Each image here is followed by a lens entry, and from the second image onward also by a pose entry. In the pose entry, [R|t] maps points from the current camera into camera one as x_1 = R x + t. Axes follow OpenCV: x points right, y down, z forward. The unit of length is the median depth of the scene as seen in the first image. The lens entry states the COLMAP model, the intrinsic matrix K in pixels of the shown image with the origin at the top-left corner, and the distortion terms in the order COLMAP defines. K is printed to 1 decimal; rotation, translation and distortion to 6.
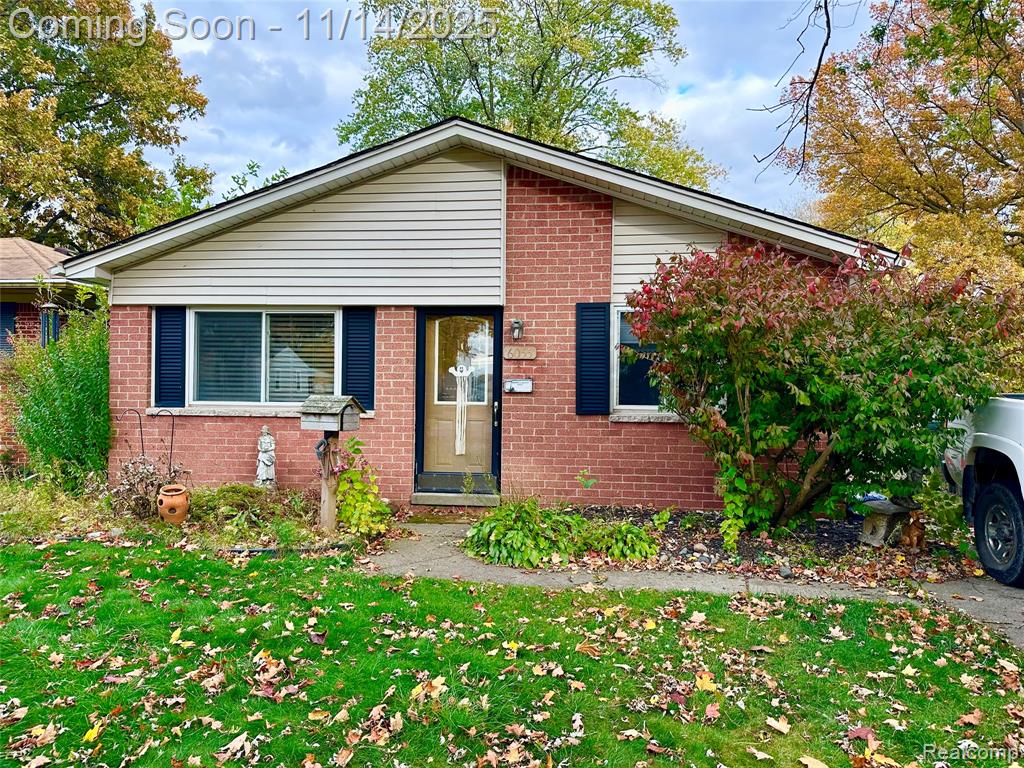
lens RADIAL K [[713.0, 0, 512.0], [0, 713.0, 384.0], [0, 0, 1]] dist [0.086393, -0.124330]
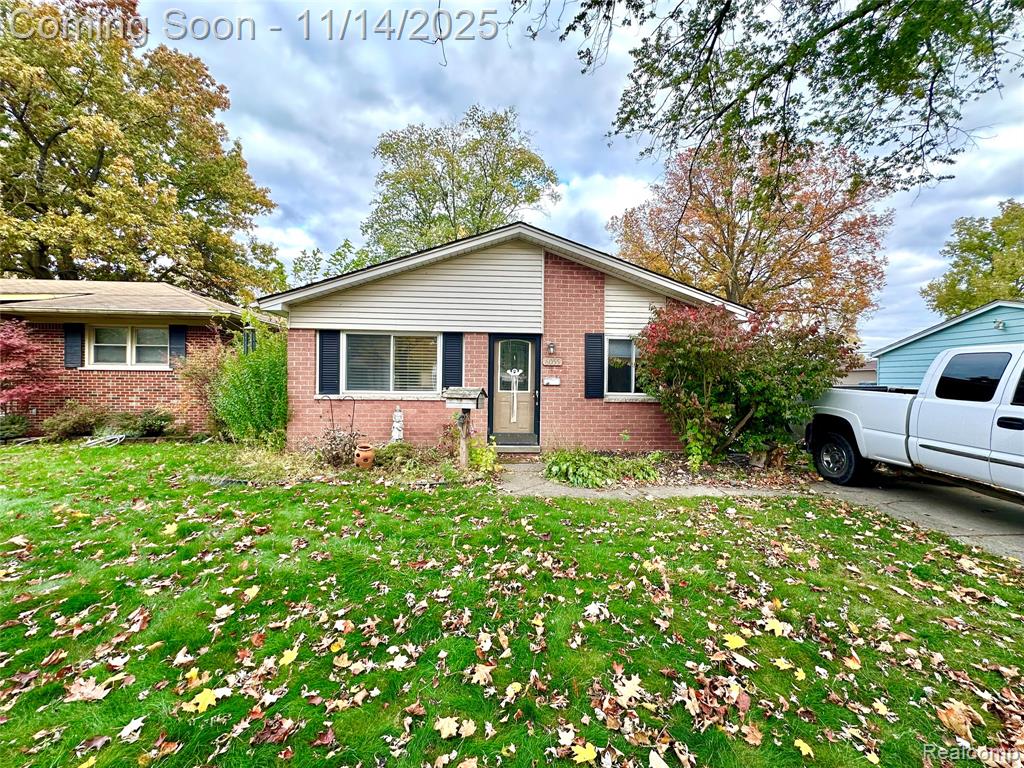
lens RADIAL K [[408.1, 0, 512.0], [0, 408.1, 384.0], [0, 0, 1]] dist [-0.004392, 0.000188]
pose [[0.983547, 0.001516, 0.180646, -0.257318], [-0.002963, 0.999966, 0.007739, 0.001841], [-0.180628, -0.008147, 0.983518, 0.061753]]
